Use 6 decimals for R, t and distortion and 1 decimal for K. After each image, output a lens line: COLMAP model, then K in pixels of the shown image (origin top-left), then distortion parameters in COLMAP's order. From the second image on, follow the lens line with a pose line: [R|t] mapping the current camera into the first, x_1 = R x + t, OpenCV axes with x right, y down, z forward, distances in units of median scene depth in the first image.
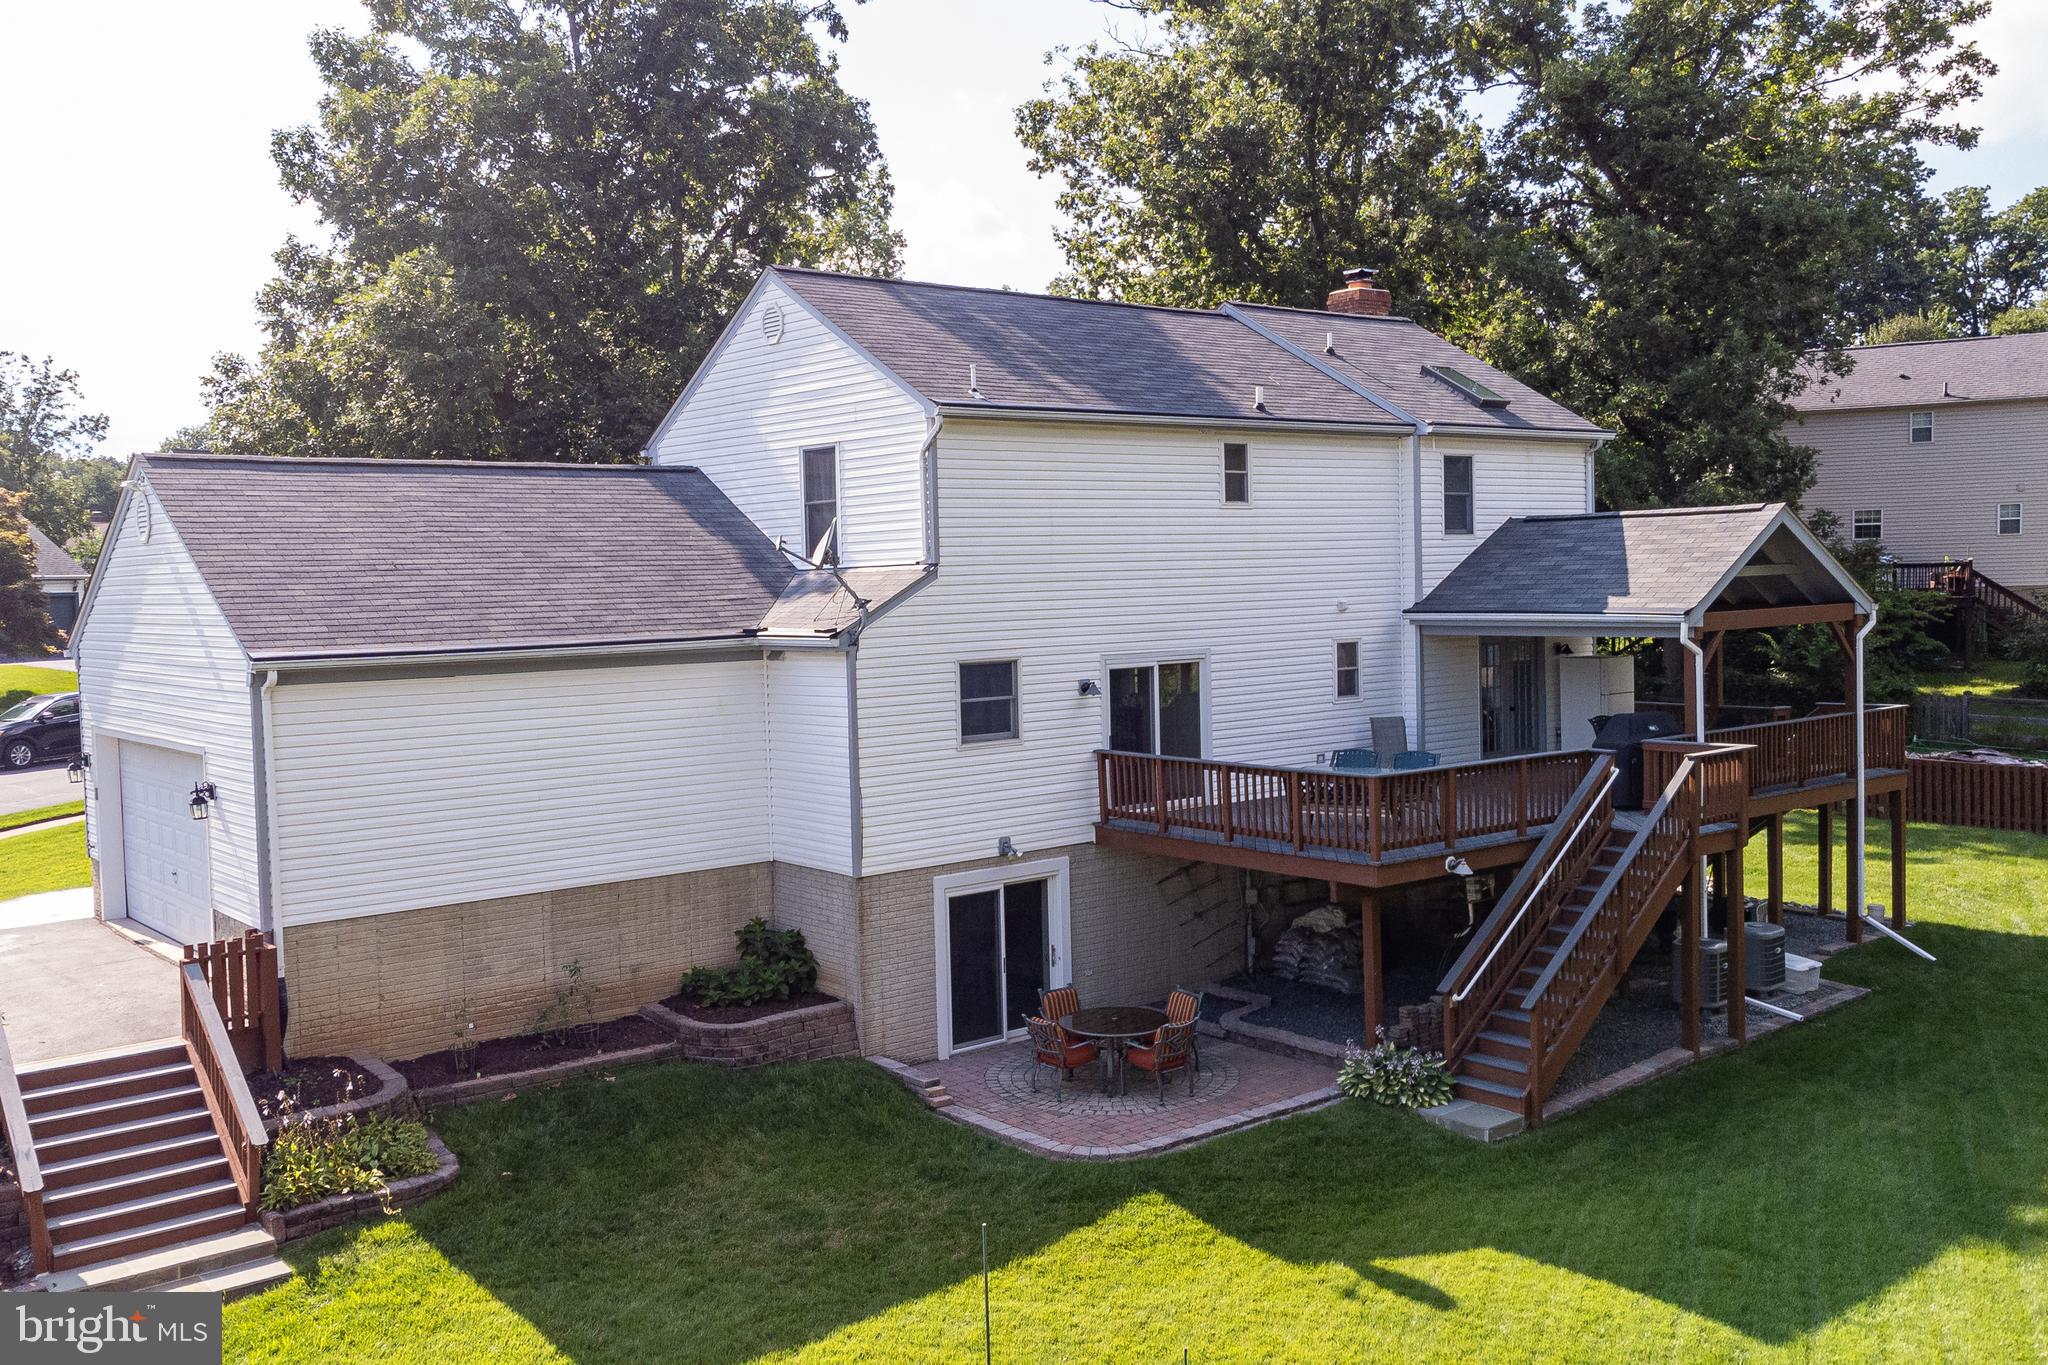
lens RADIAL K [[1817.1, 0, 1011.1], [0, 1817.1, 674.4], [0, 0, 1]] dist [0.013574, 0.084504]
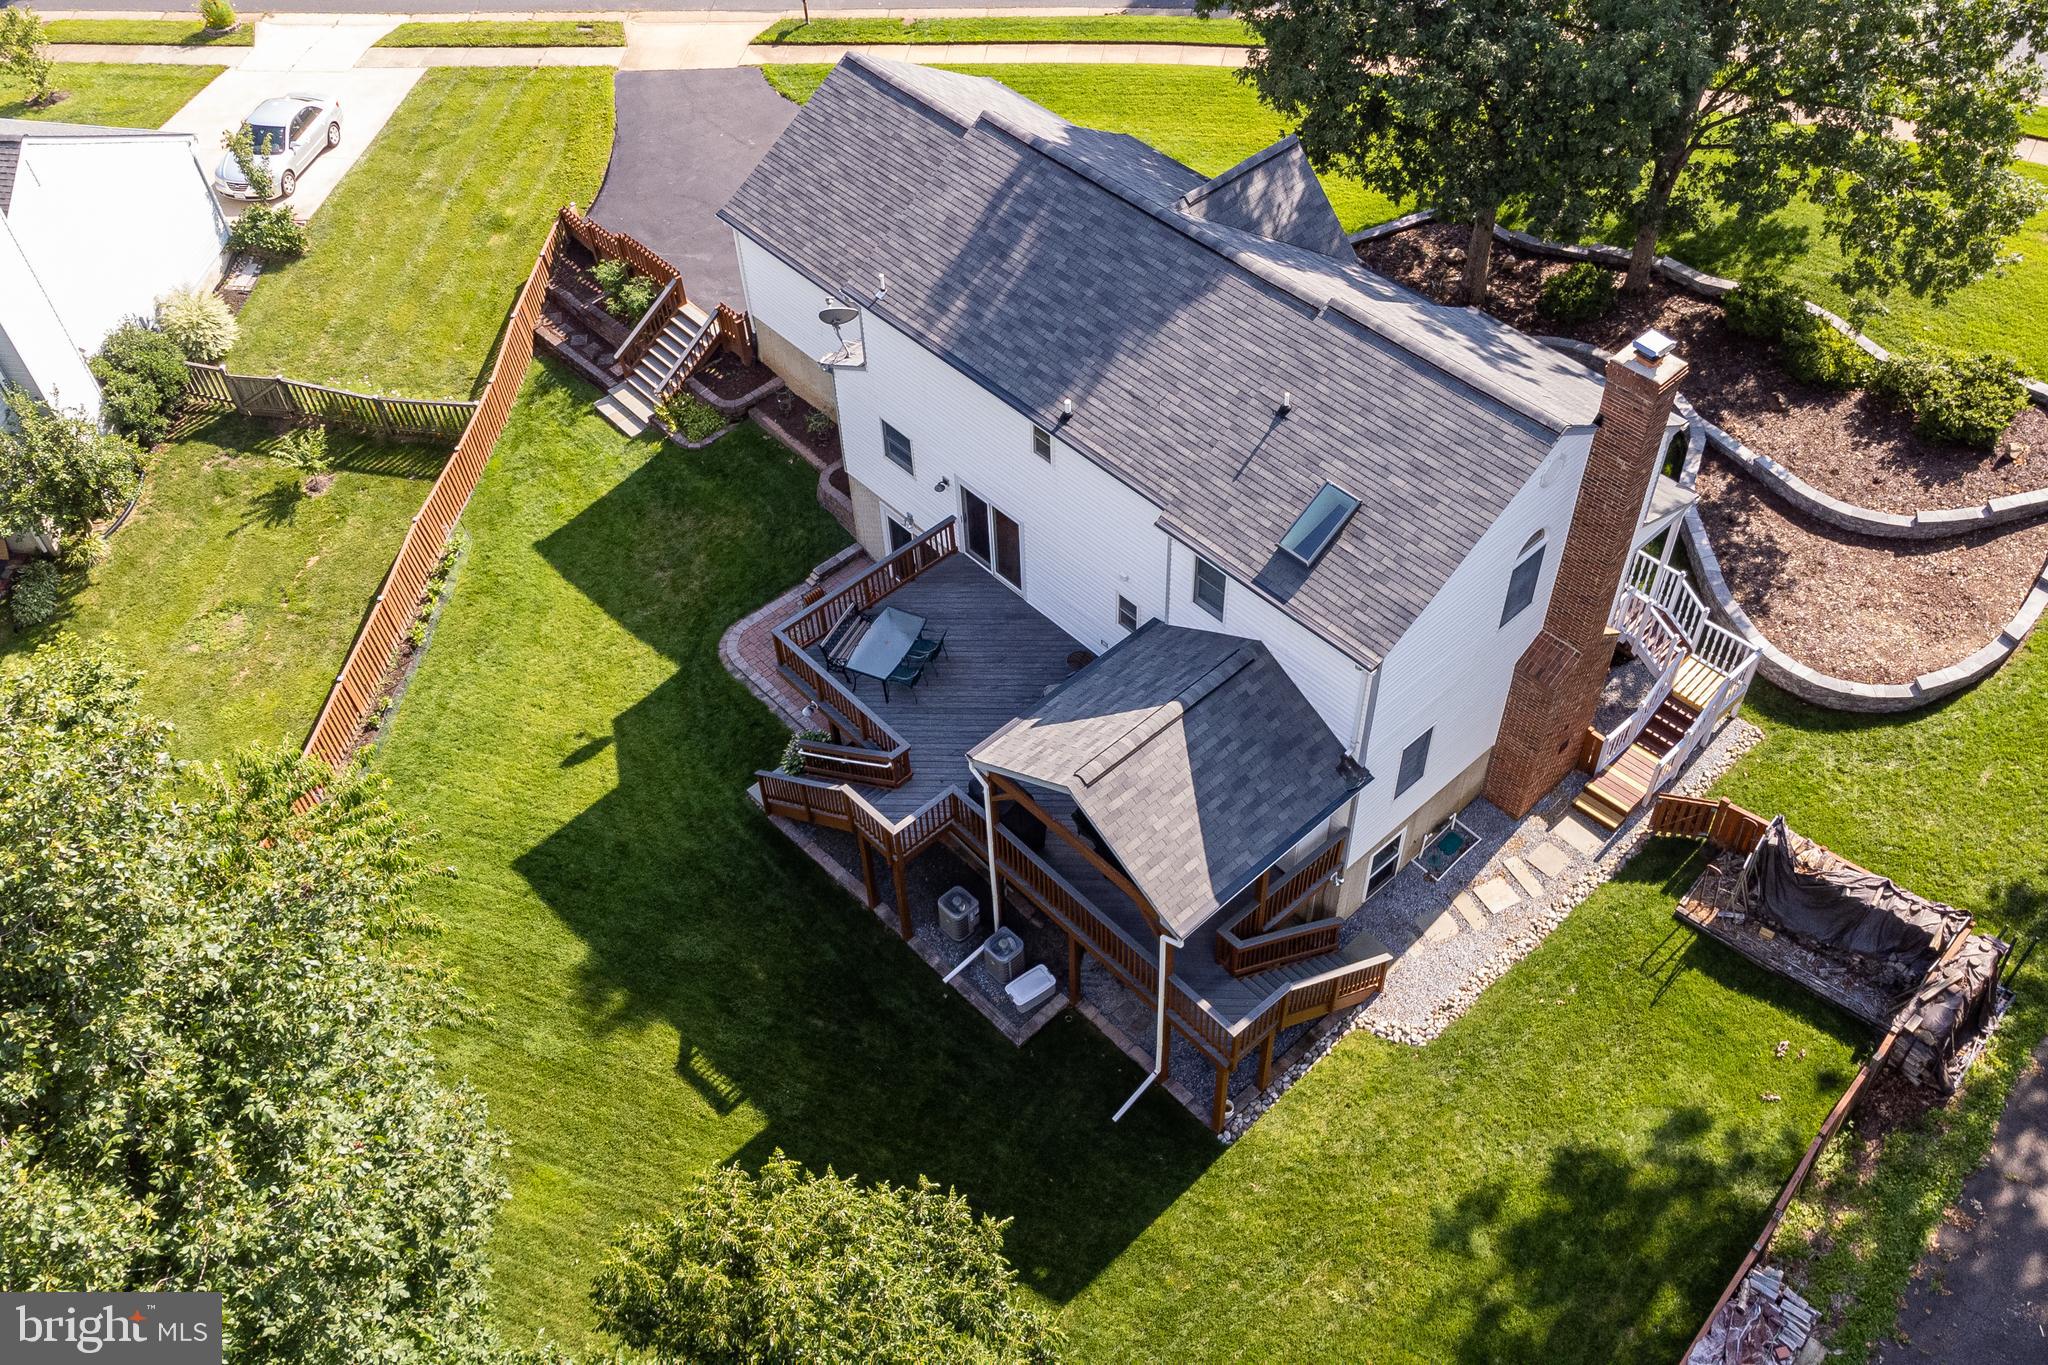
lens RADIAL K [[1817.1, 0, 1025.1], [0, 1817.1, 669.1], [0, 0, 1]] dist [0.013574, 0.084504]
pose [[0.063741, 0.756479, -0.650905, 1.233167], [-0.023668, 0.653194, 0.756821, -1.115841], [0.997686, -0.032835, 0.059539, 1.023100]]
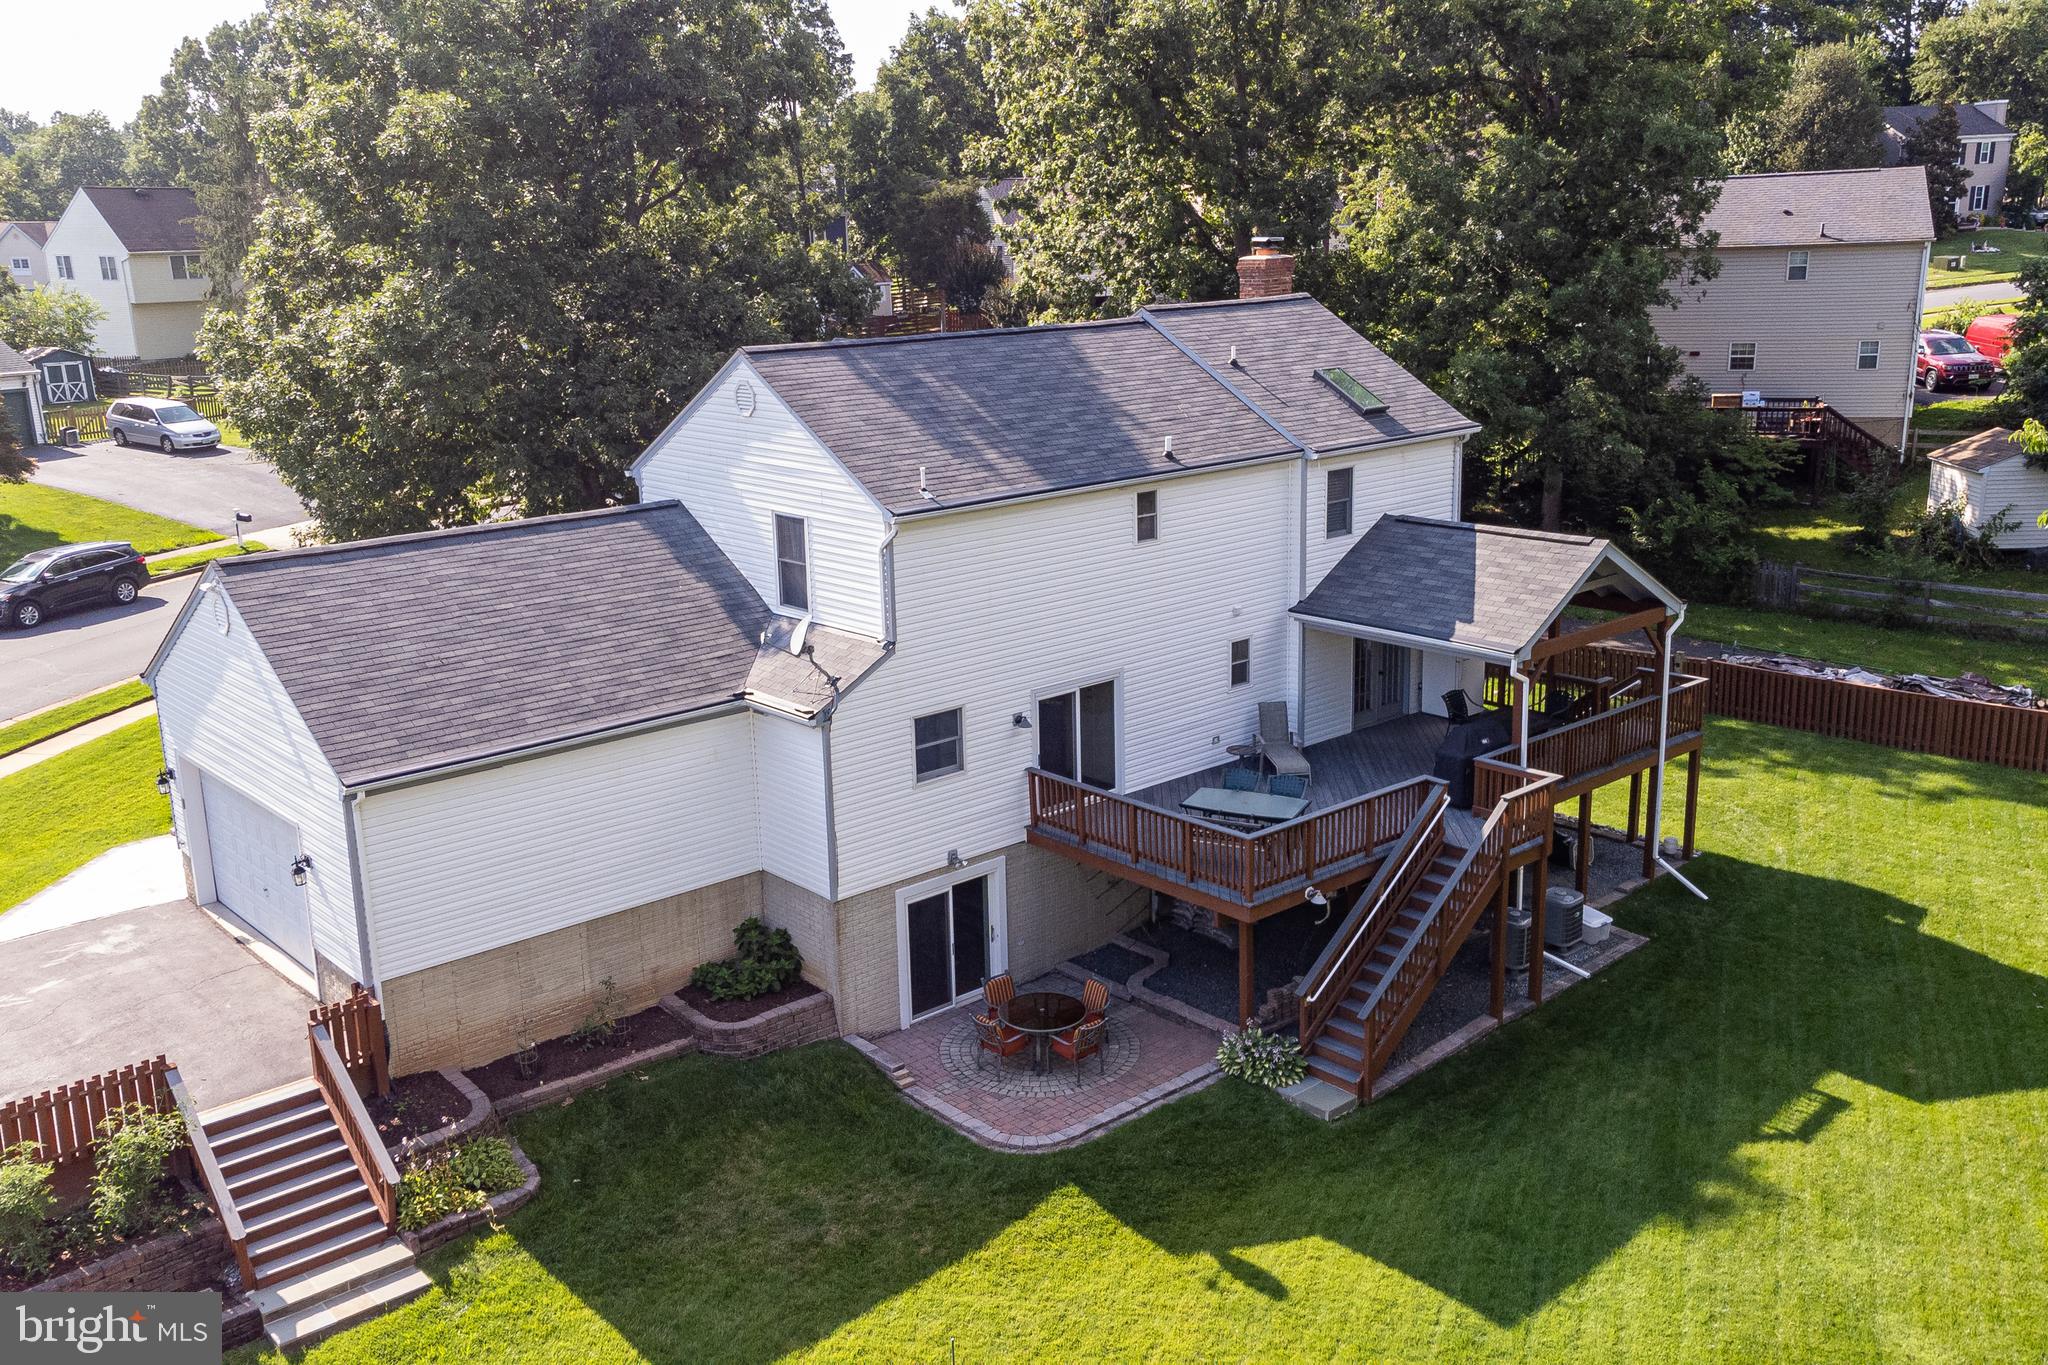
lens RADIAL K [[1817.1, 0, 1011.3], [0, 1817.1, 670.5], [0, 0, 1]] dist [0.013574, 0.084504]
pose [[0.999221, -0.009761, 0.038240, -0.009649], [0.002362, 0.981987, 0.188934, -0.265210], [-0.039395, -0.188697, 0.981245, -0.179665]]
